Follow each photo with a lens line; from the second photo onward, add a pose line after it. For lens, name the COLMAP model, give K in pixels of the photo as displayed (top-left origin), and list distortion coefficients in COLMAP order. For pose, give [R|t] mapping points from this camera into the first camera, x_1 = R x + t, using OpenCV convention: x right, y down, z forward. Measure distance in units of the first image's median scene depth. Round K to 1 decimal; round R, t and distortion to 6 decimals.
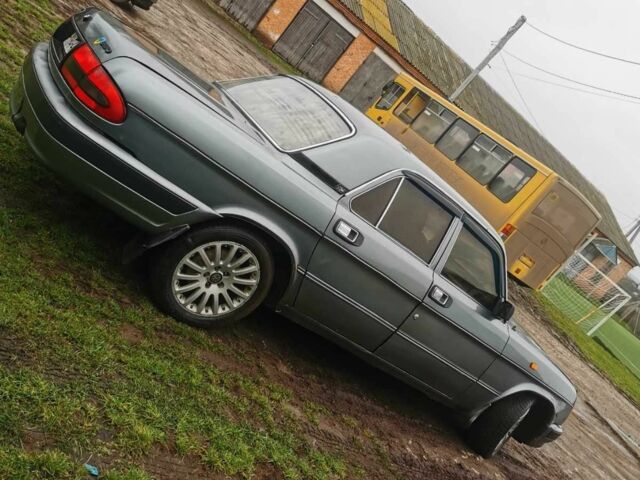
lens RADIAL K [[655.6, 0, 320.0], [0, 655.6, 240.0], [0, 0, 1]] dist [0.062135, -0.064769]
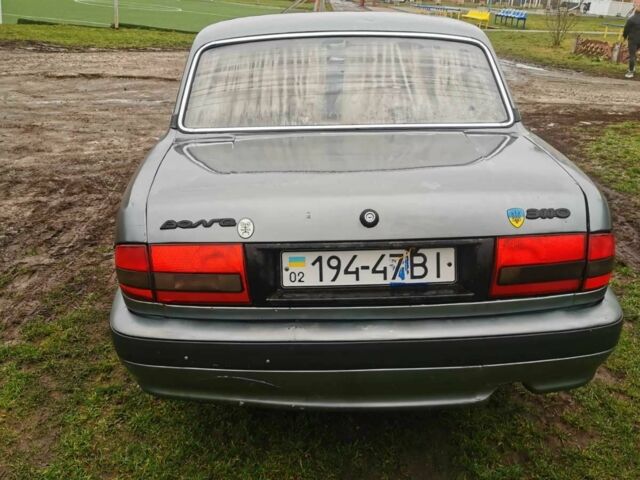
lens RADIAL K [[655.6, 0, 320.0], [0, 655.6, 240.0], [0, 0, 1]] dist [0.062135, -0.064769]
pose [[0.356120, -0.816434, 0.454549, -0.148259], [0.453422, 0.576314, 0.679905, -0.168512], [-0.817060, -0.036026, 0.575426, 0.169695]]
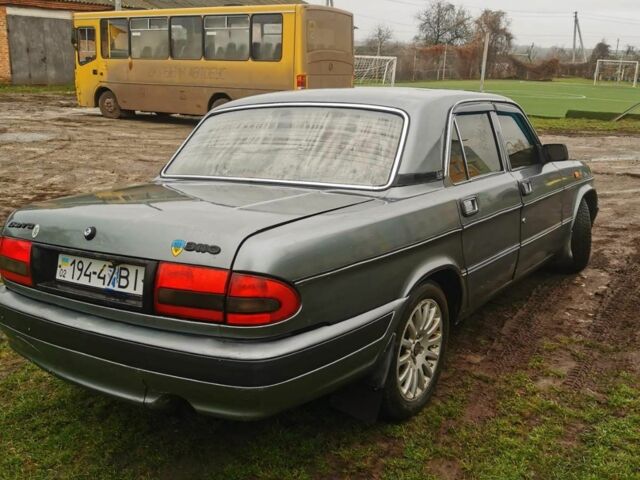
lens RADIAL K [[655.6, 0, 320.0], [0, 655.6, 240.0], [0, 0, 1]] dist [0.062135, -0.064769]
pose [[0.688467, -0.688951, 0.226627, -0.081747], [0.637358, 0.723837, 0.264262, -0.084883], [-0.346105, -0.037493, 0.937446, 0.057955]]
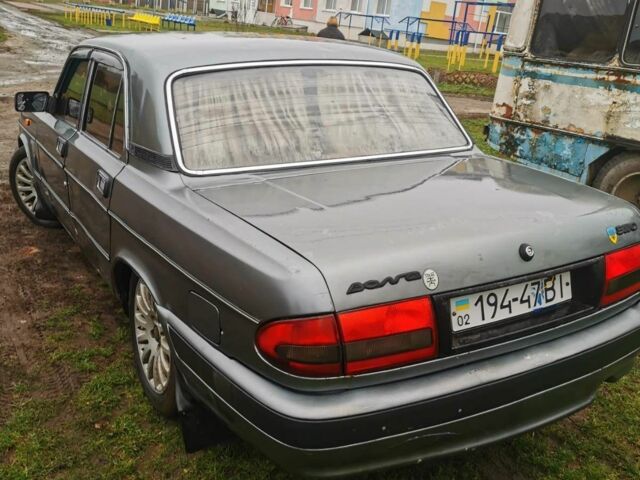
lens RADIAL K [[655.6, 0, 320.0], [0, 655.6, 240.0], [0, 0, 1]] dist [0.062135, -0.064769]
pose [[-0.004620, -0.838143, 0.545431, -0.154454], [0.141300, 0.539417, 0.830099, -0.199176], [-0.989956, 0.080904, 0.115937, 0.262244]]
